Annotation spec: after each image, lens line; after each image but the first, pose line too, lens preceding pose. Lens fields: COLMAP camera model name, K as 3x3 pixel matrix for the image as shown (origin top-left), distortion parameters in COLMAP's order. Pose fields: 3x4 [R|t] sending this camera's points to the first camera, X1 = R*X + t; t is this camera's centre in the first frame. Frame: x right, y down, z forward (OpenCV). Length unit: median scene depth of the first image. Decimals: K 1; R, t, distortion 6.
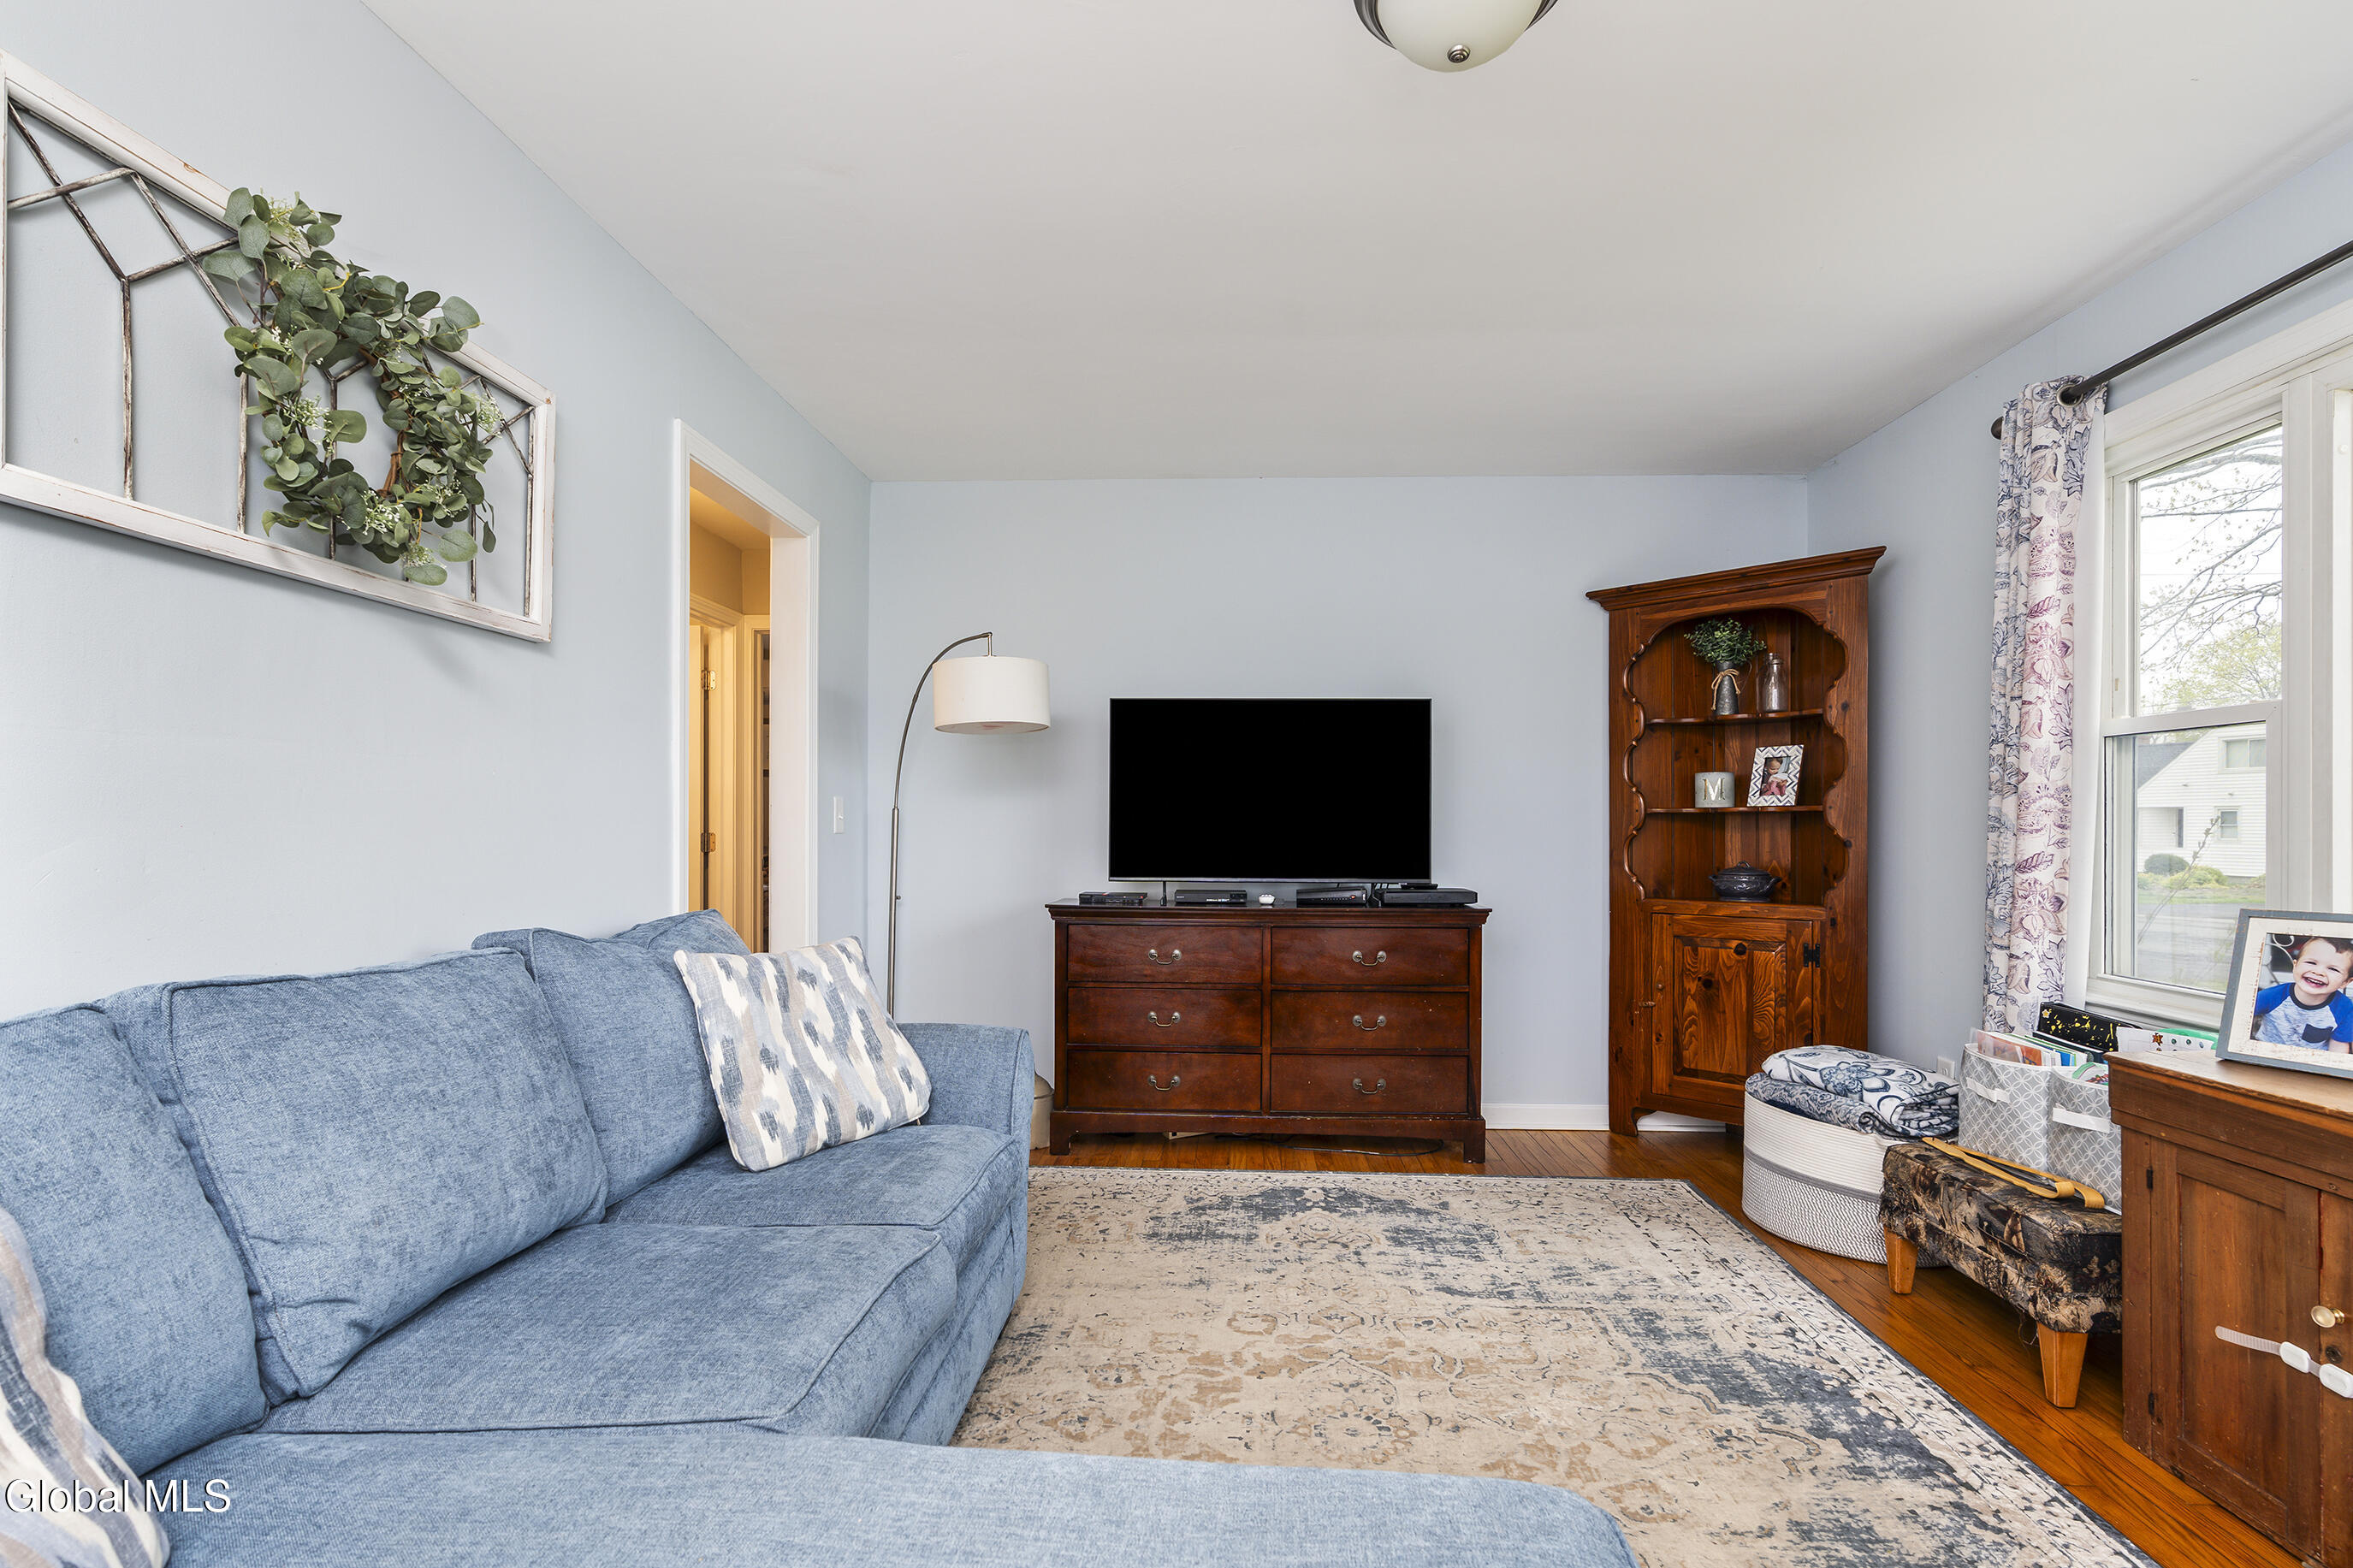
lens RADIAL K [[1076.6, 0, 1173.0], [0, 1076.6, 829.5], [0, 0, 1]] dist [-0.003702, 0.000243]
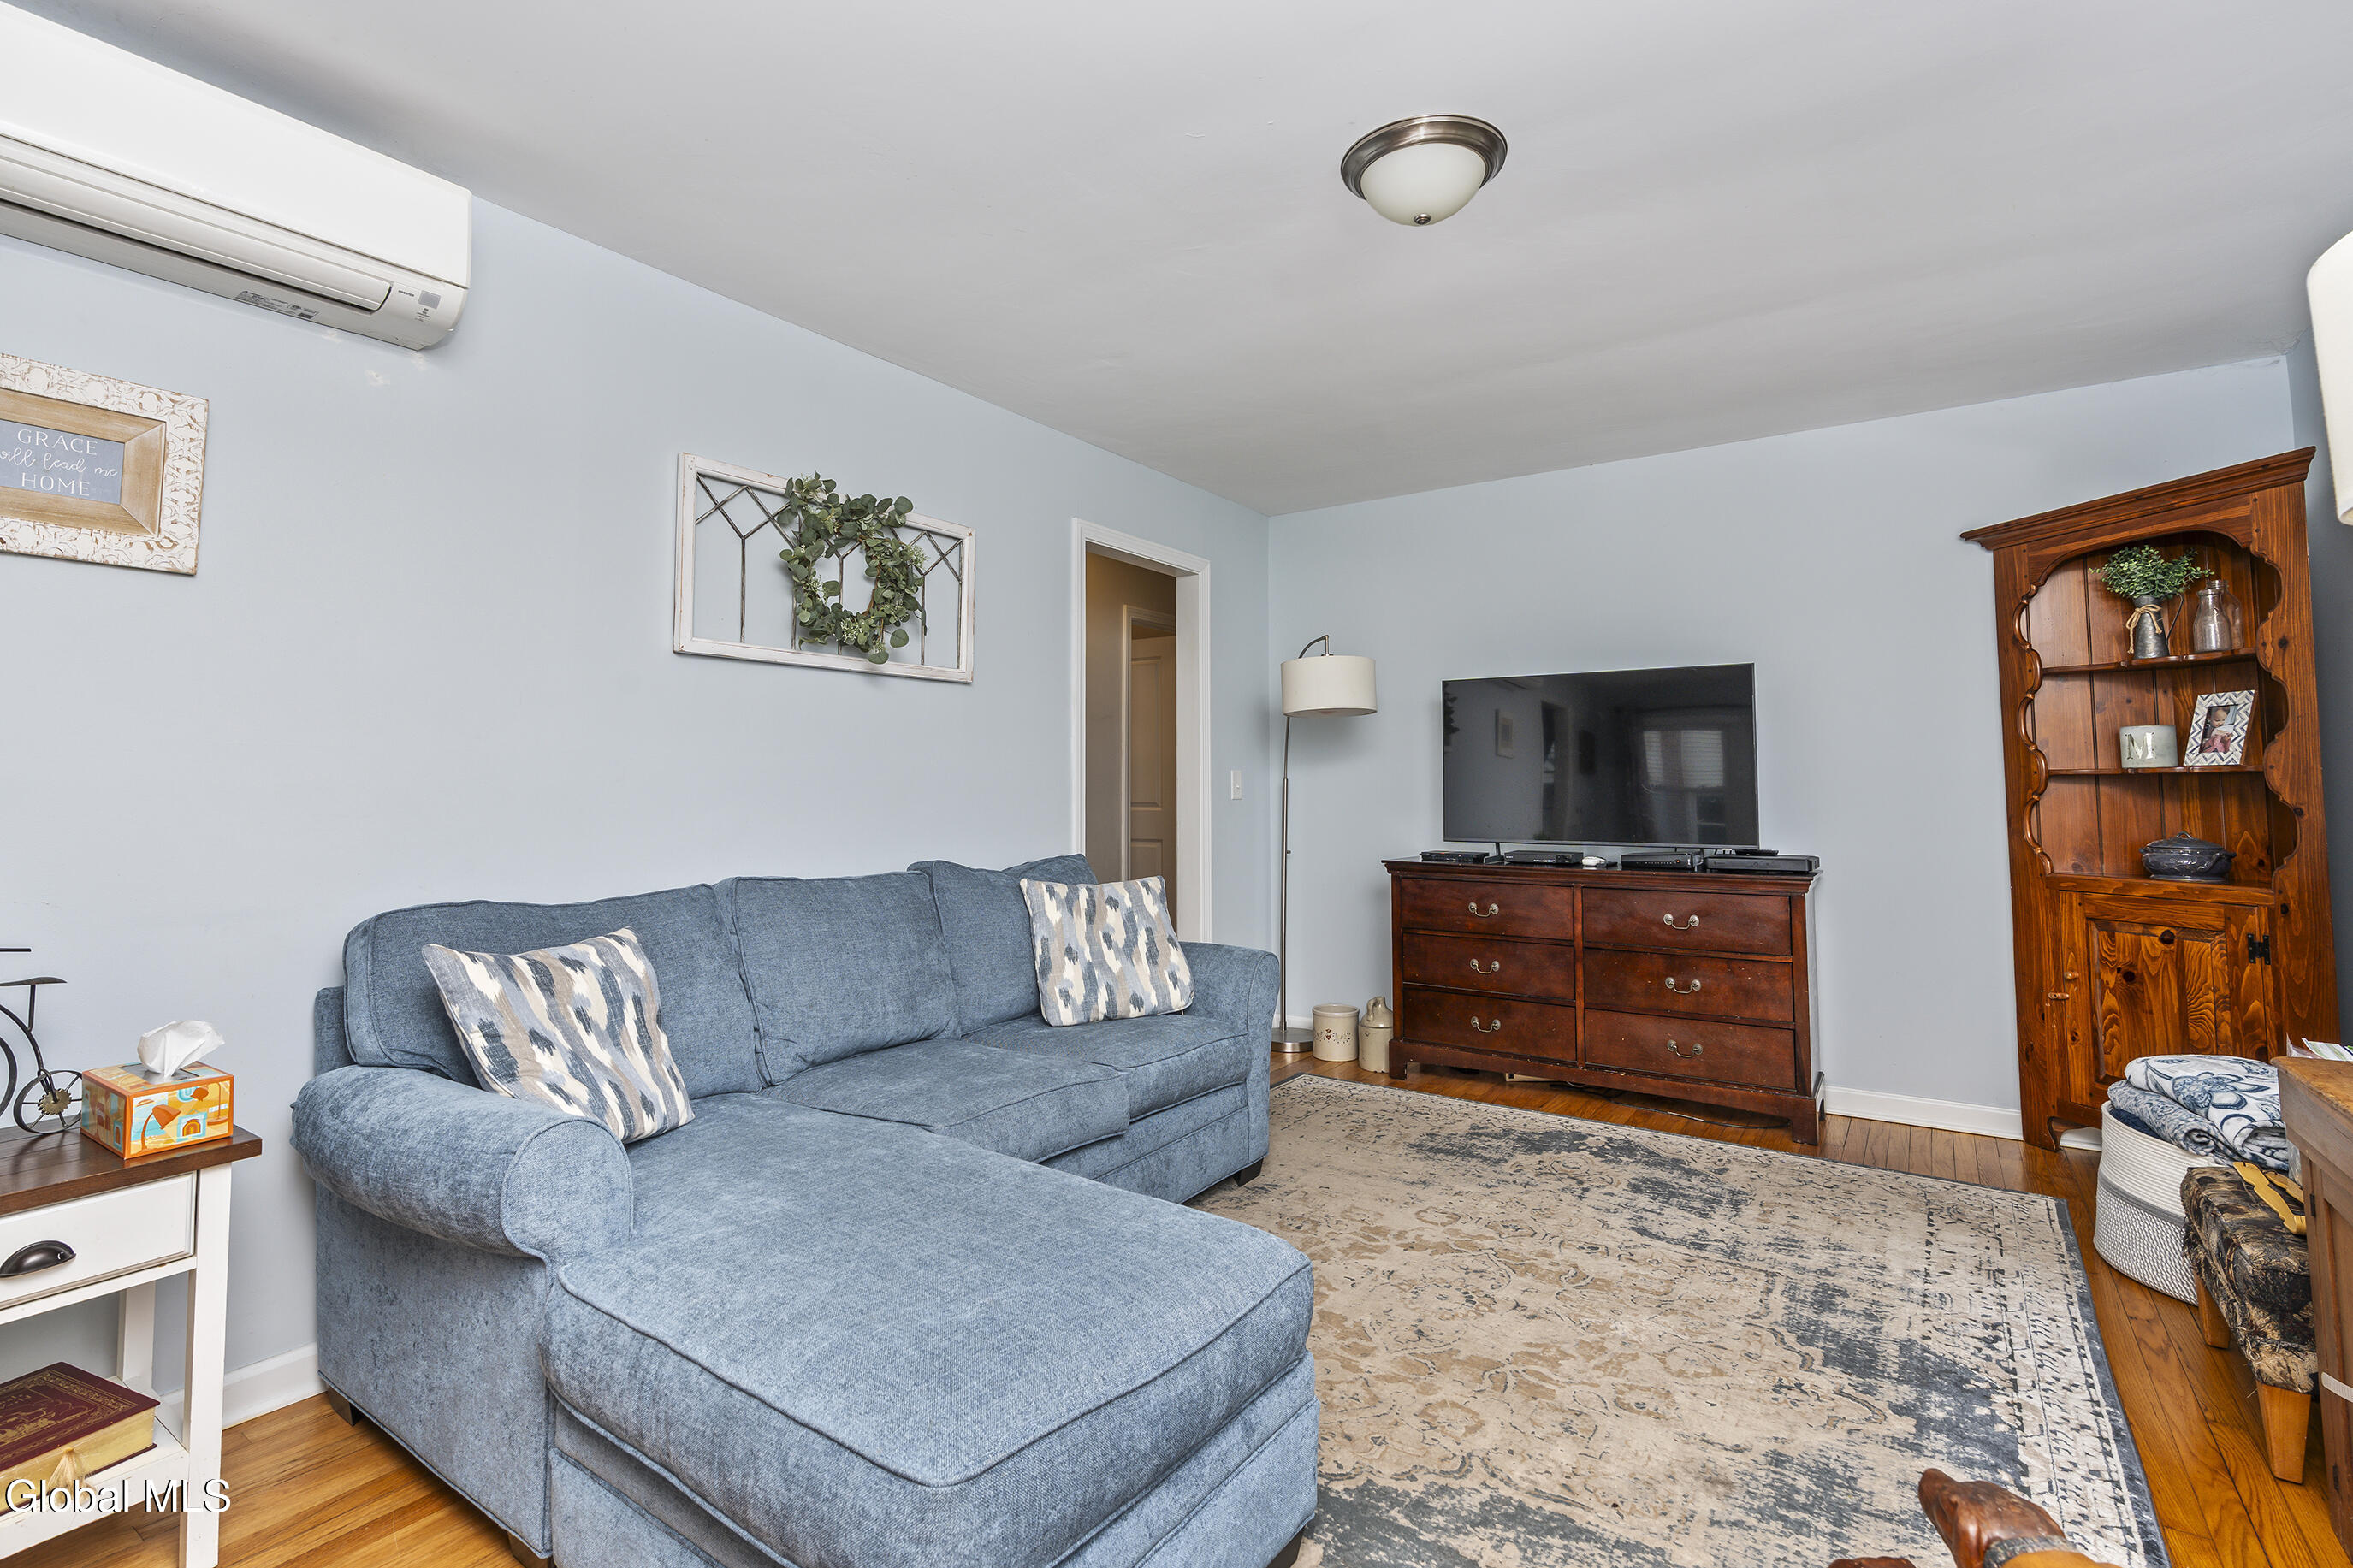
lens RADIAL K [[1080.2, 0, 1182.4], [0, 1080.2, 728.1], [0, 0, 1]] dist [-0.000794, 0.000524]
pose [[0.852960, -0.035328, -0.520779, 0.385882], [0.005972, 0.998302, -0.057941, -0.008555], [0.521942, 0.046311, 0.851723, -0.149722]]
